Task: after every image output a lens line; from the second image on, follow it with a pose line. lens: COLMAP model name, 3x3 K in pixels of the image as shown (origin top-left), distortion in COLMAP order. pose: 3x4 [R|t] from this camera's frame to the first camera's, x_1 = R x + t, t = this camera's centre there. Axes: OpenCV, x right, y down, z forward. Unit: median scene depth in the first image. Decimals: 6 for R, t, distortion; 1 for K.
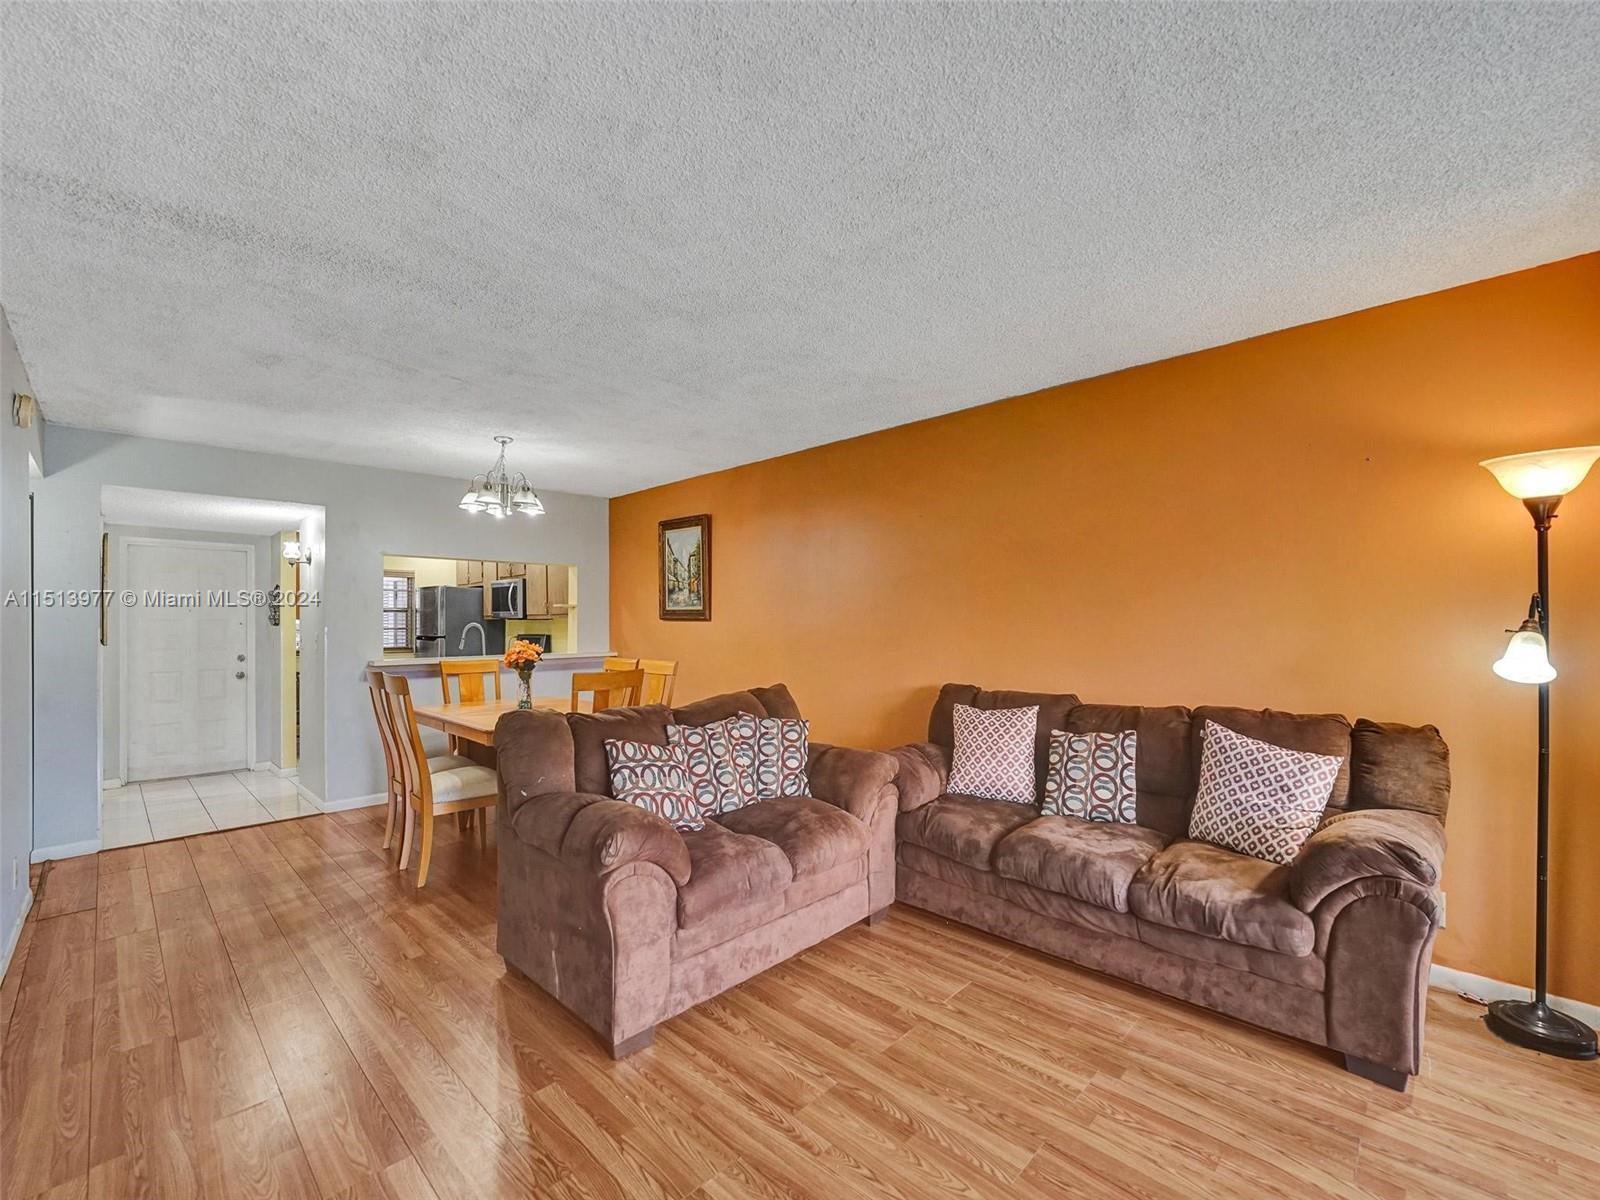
lens RADIAL K [[670.9, 0, 795.6], [0, 670.9, 620.3], [0, 0, 1]] dist [-0.002154, -0.000161]
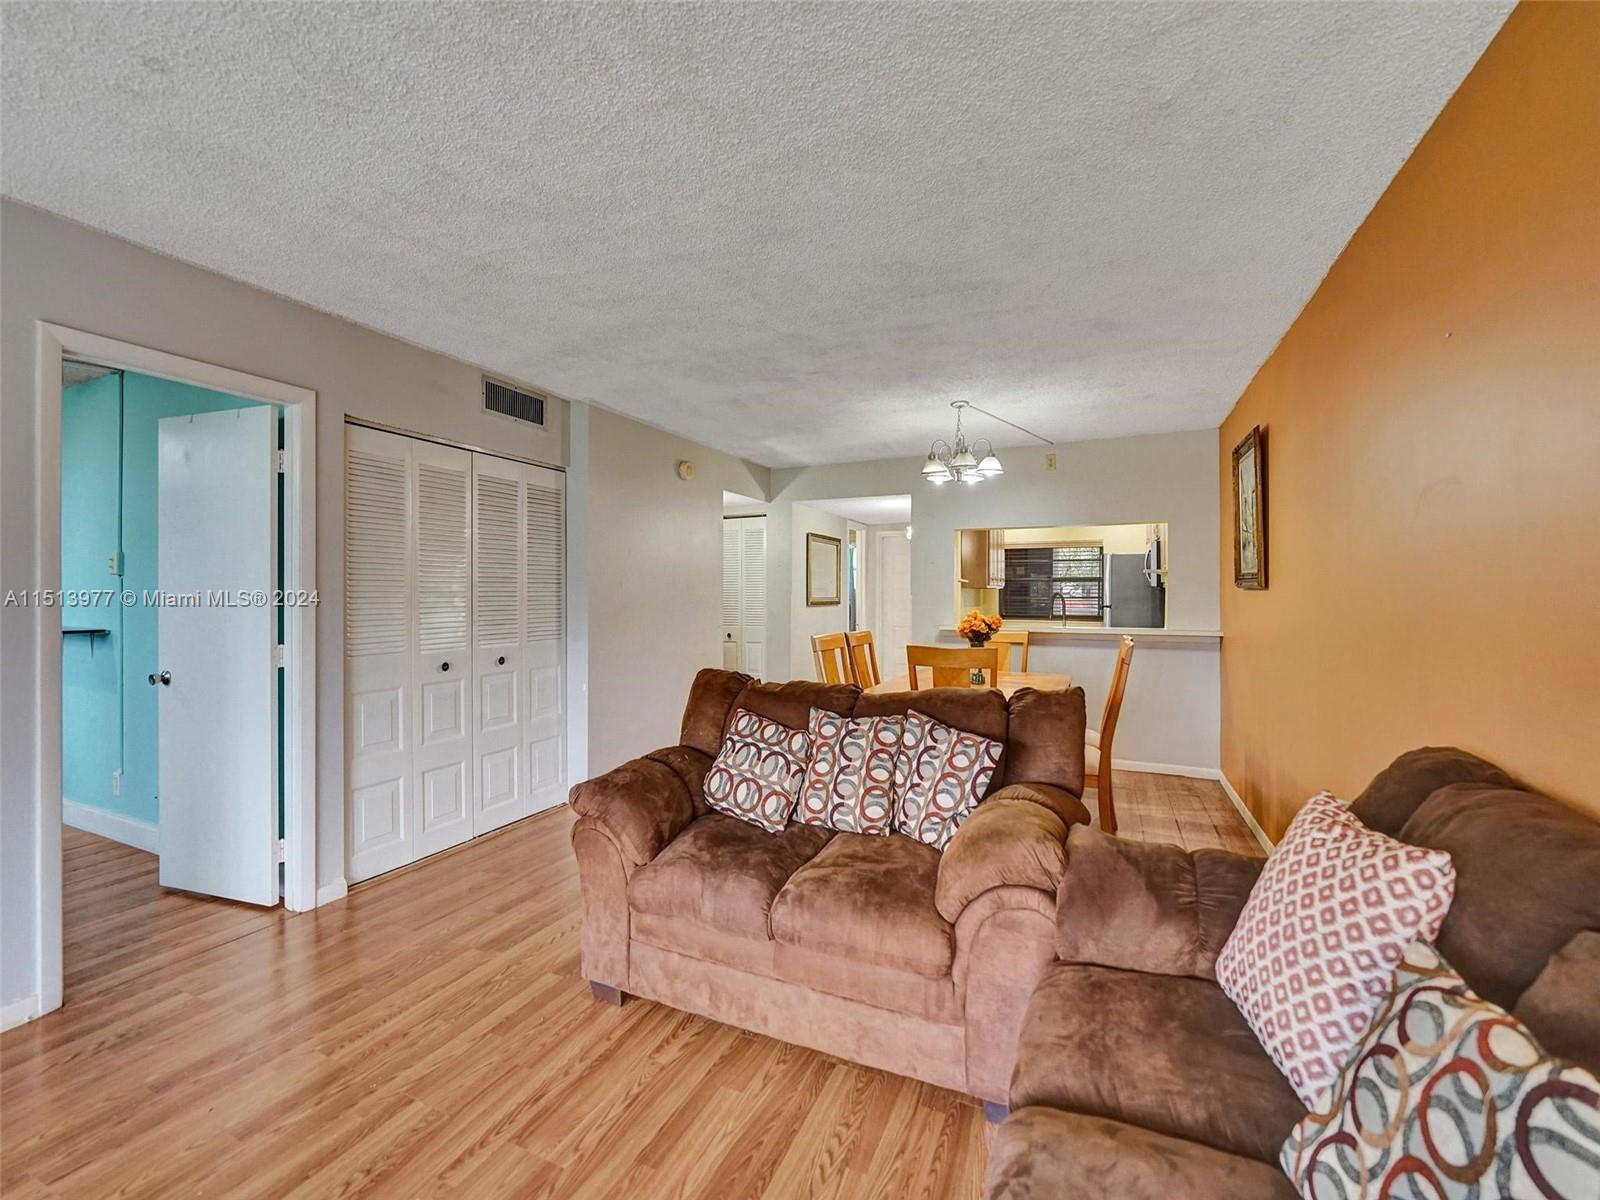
lens RADIAL K [[670.9, 0, 799.5], [0, 670.9, 594.4], [0, 0, 1]] dist [-0.002154, -0.000161]
pose [[0.341851, 0.004926, -0.939741, 0.458757], [0.001995, 0.999980, 0.005967, 0.001968], [0.939752, -0.003914, 0.341834, 0.504731]]
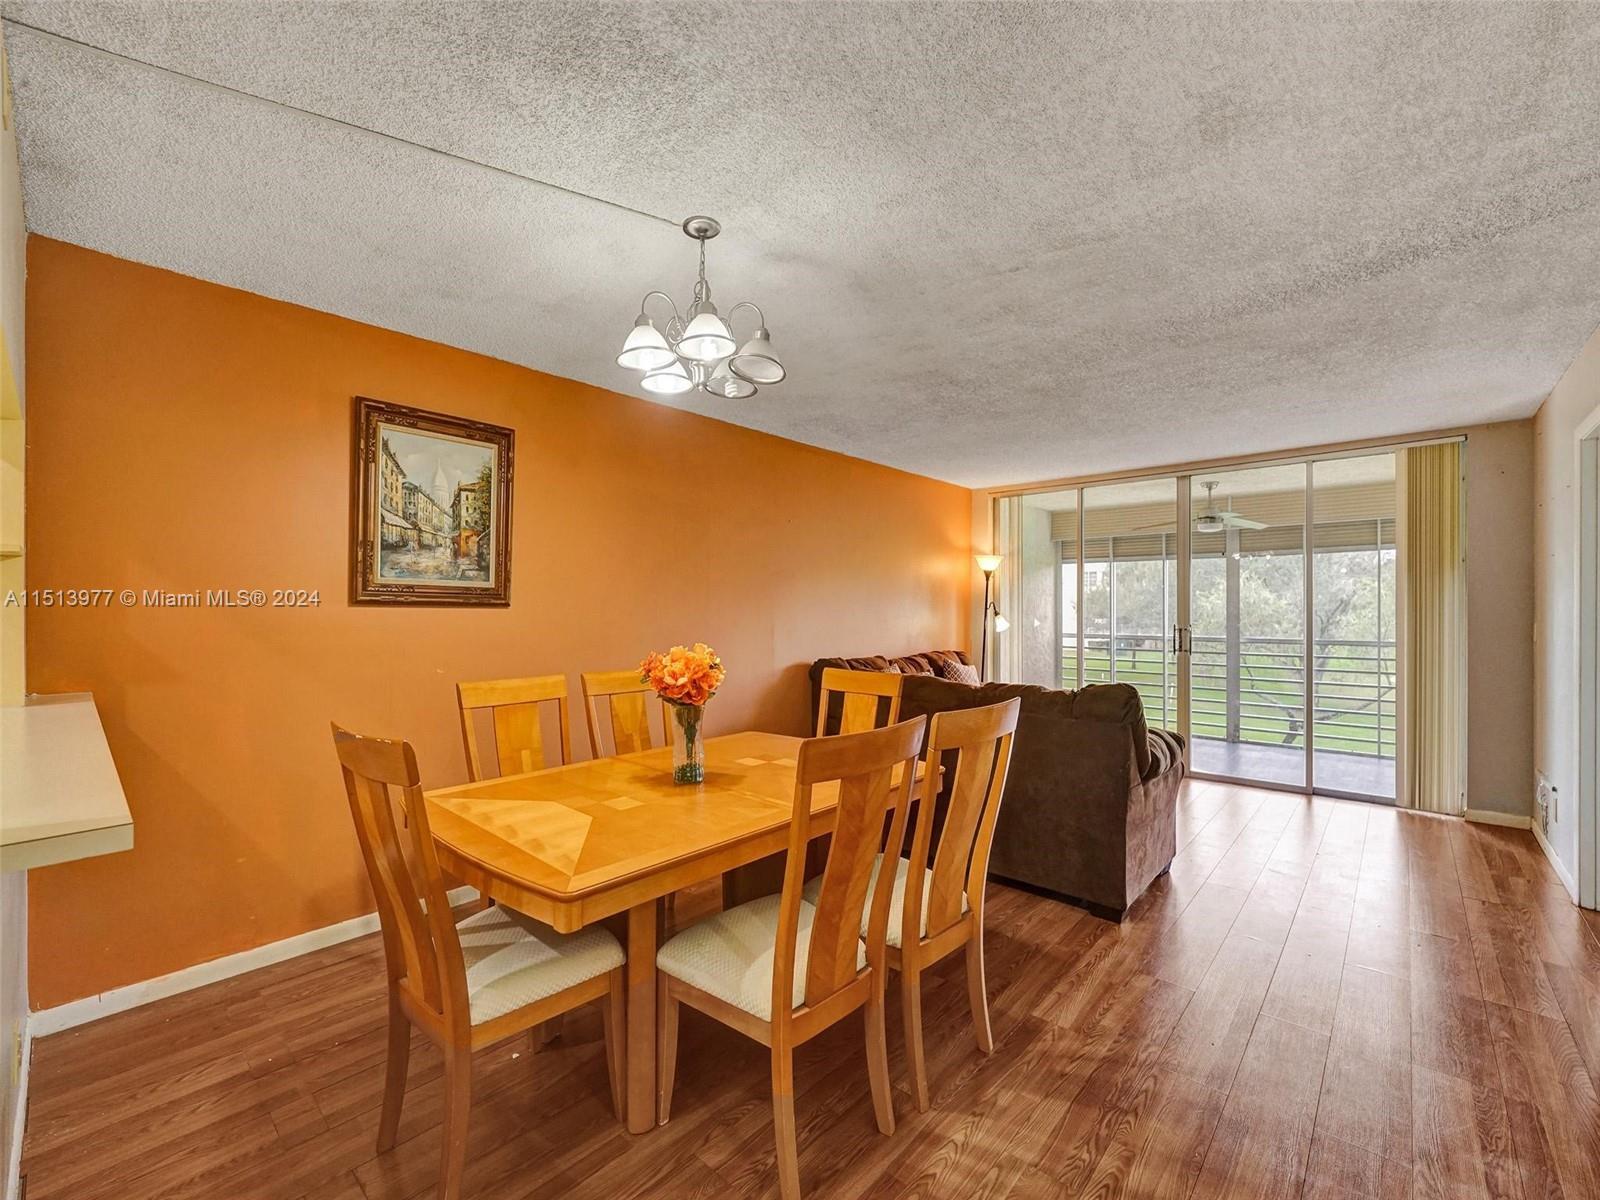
lens RADIAL K [[670.9, 0, 795.5], [0, 670.9, 610.0], [0, 0, 1]] dist [-0.002154, -0.000161]
pose [[-0.027439, 0.004275, 0.999614, -1.041505], [-0.002722, 0.999987, -0.004351, 0.007545], [-0.999620, -0.002840, -0.027427, 1.070657]]
